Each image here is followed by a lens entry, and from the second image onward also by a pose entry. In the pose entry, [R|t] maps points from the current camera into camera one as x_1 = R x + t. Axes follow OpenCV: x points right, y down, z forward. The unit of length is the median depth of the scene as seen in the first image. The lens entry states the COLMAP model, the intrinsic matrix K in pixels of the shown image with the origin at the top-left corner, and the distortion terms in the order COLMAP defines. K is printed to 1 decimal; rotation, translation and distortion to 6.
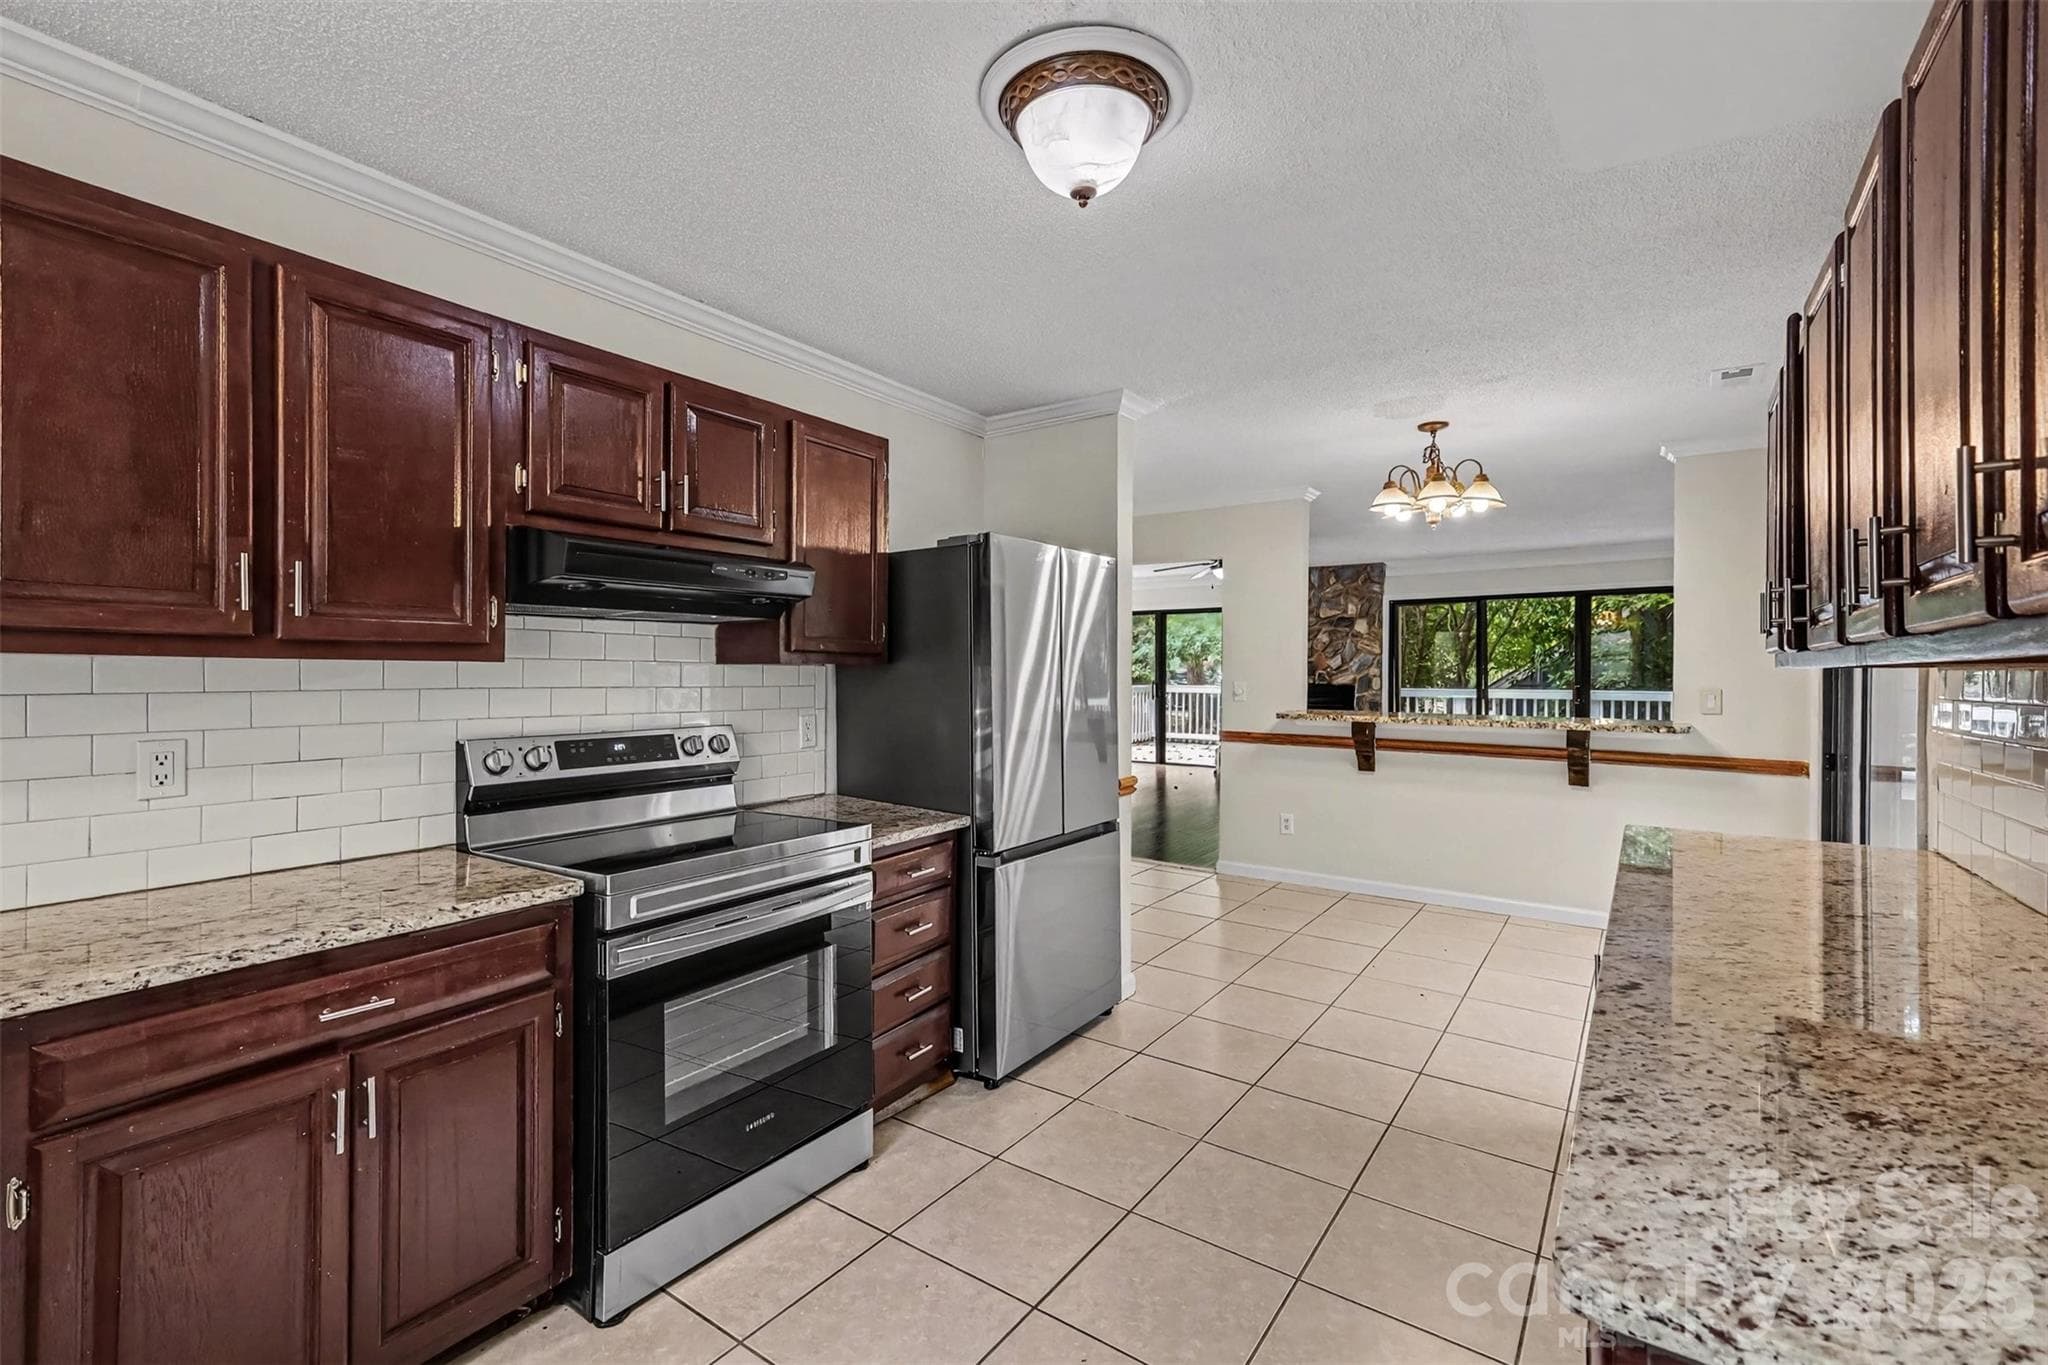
lens RADIAL K [[873.9, 0, 1026.9], [0, 873.9, 671.2], [0, 0, 1]] dist [-0.001236, -0.000148]
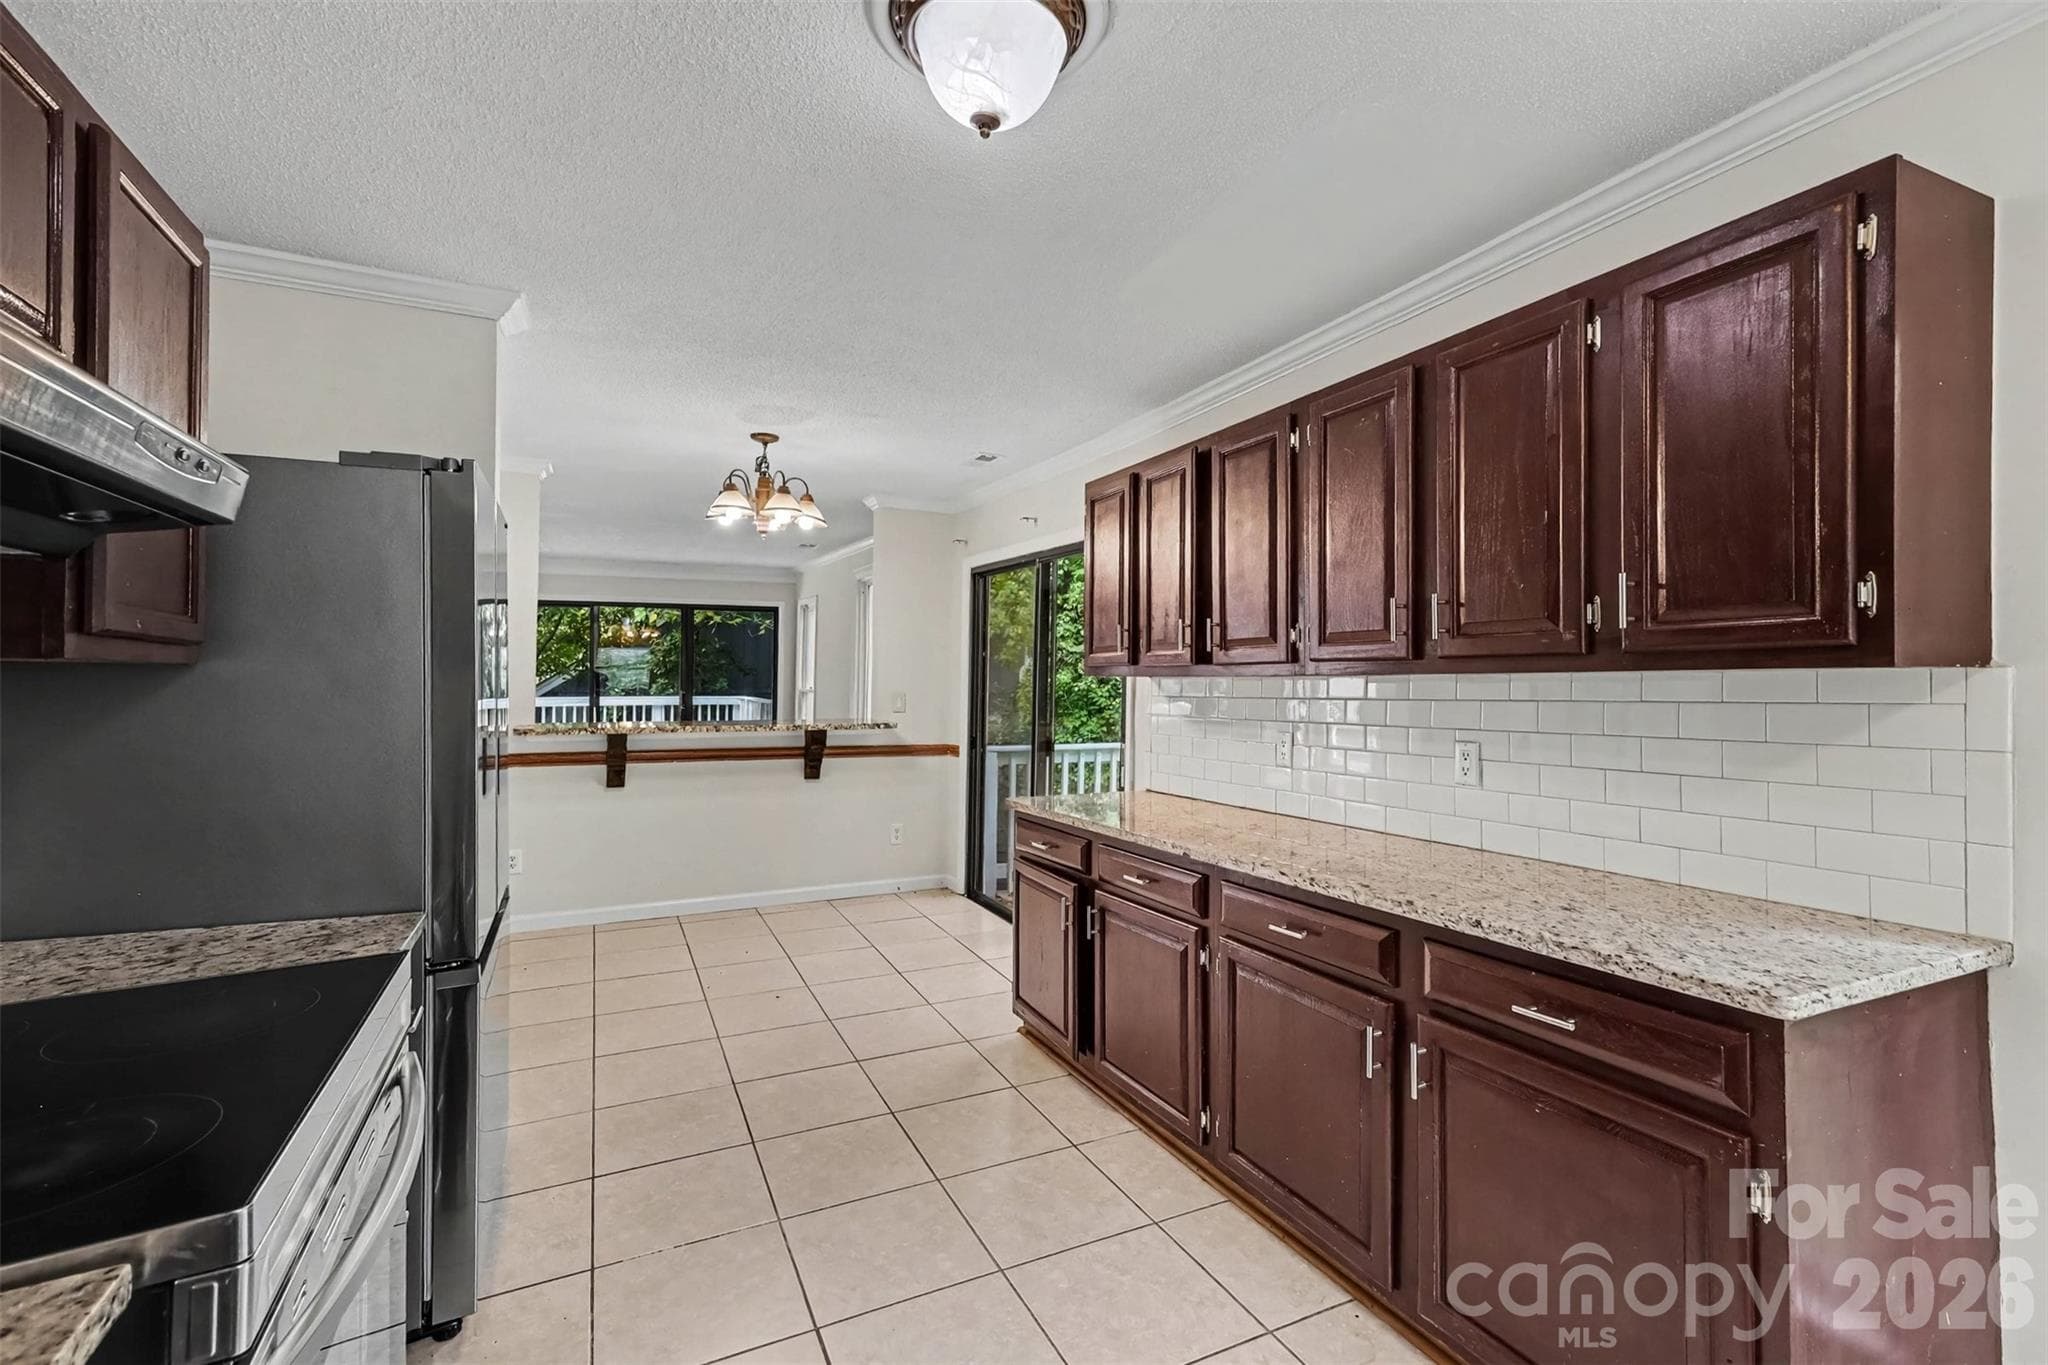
lens RADIAL K [[891.6, 0, 1014.2], [0, 891.6, 676.6], [0, 0, 1]] dist [0.001295, -0.000057]
pose [[0.487633, 0.001435, 0.873047, -0.298358], [0.001081, 0.999997, -0.002247, 0.000817], [-0.873048, 0.002040, 0.487630, 0.237264]]
